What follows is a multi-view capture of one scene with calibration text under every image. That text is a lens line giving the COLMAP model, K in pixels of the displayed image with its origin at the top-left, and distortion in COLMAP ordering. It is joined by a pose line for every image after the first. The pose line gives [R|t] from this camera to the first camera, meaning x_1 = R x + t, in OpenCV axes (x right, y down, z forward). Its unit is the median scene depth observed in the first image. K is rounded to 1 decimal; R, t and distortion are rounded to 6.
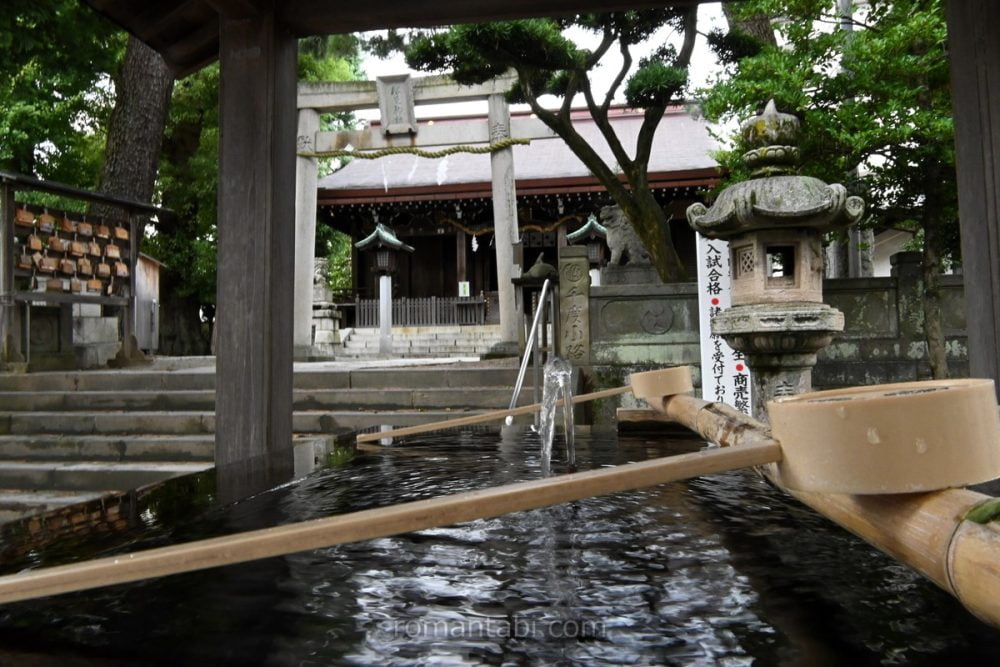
lens RADIAL K [[752.0, 0, 500.0], [0, 752.0, 333.5], [0, 0, 1]] dist [0.012172, 0.010999]
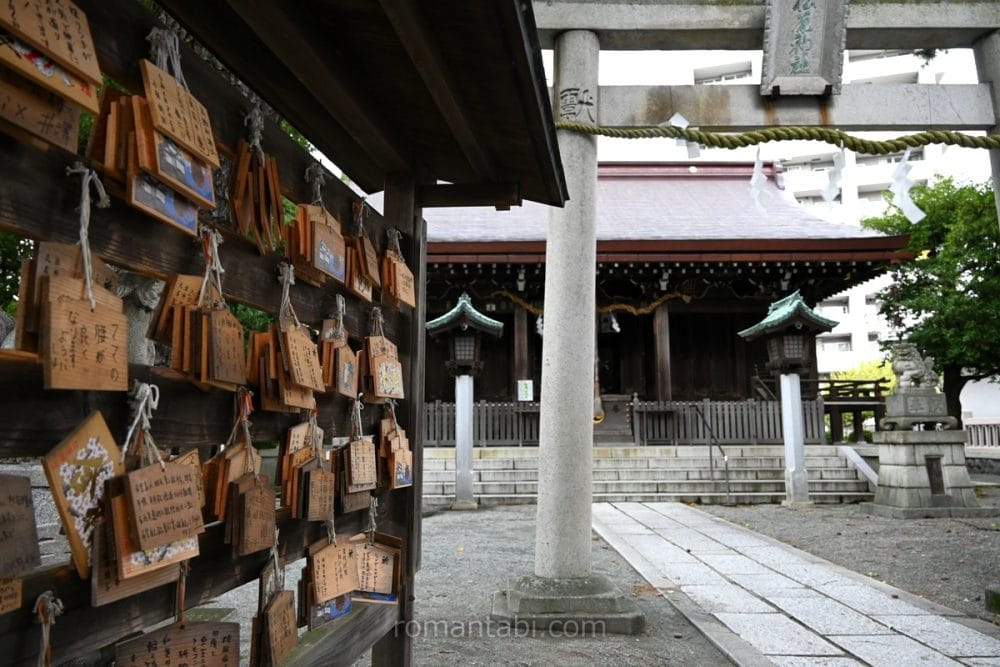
lens RADIAL K [[759.8, 0, 500.0], [0, 759.8, 333.5], [0, 0, 1]] dist [-0.000016, 0.000148]
pose [[0.984448, 0.033292, 0.172495, -0.390397], [-0.015267, 0.994378, -0.104787, -0.073648], [-0.175014, 0.100524, 0.979421, 0.604690]]
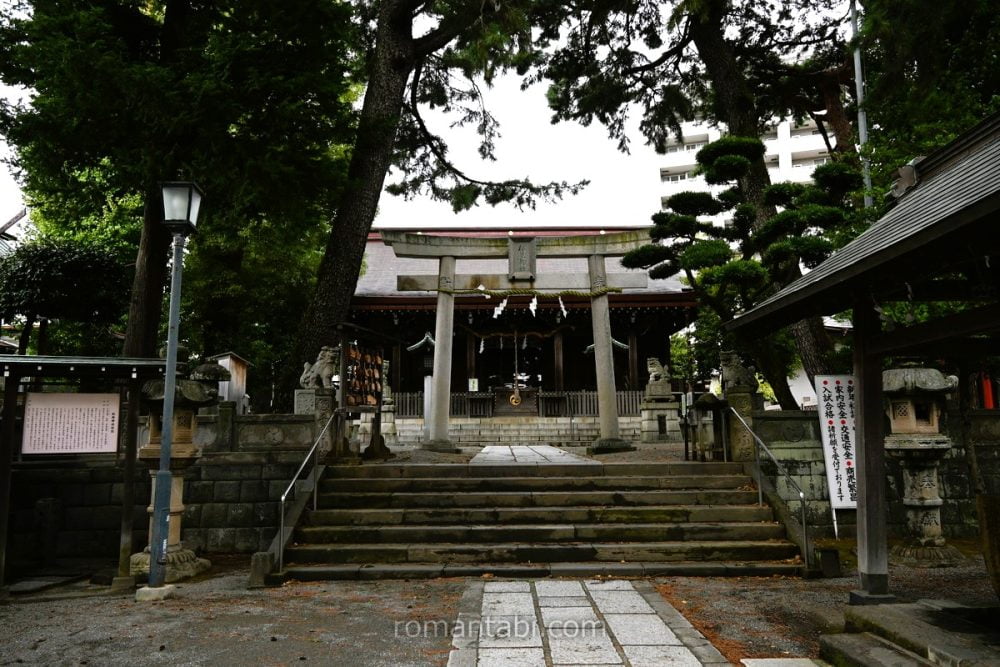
lens RADIAL K [[752.0, 0, 500.0], [0, 752.0, 333.5], [0, 0, 1]] dist [0.012172, 0.010999]
pose [[0.986896, 0.028292, 0.158858, -0.384678], [-0.011232, 0.994166, -0.107278, -0.028248], [-0.160967, 0.104088, 0.981456, -0.287598]]
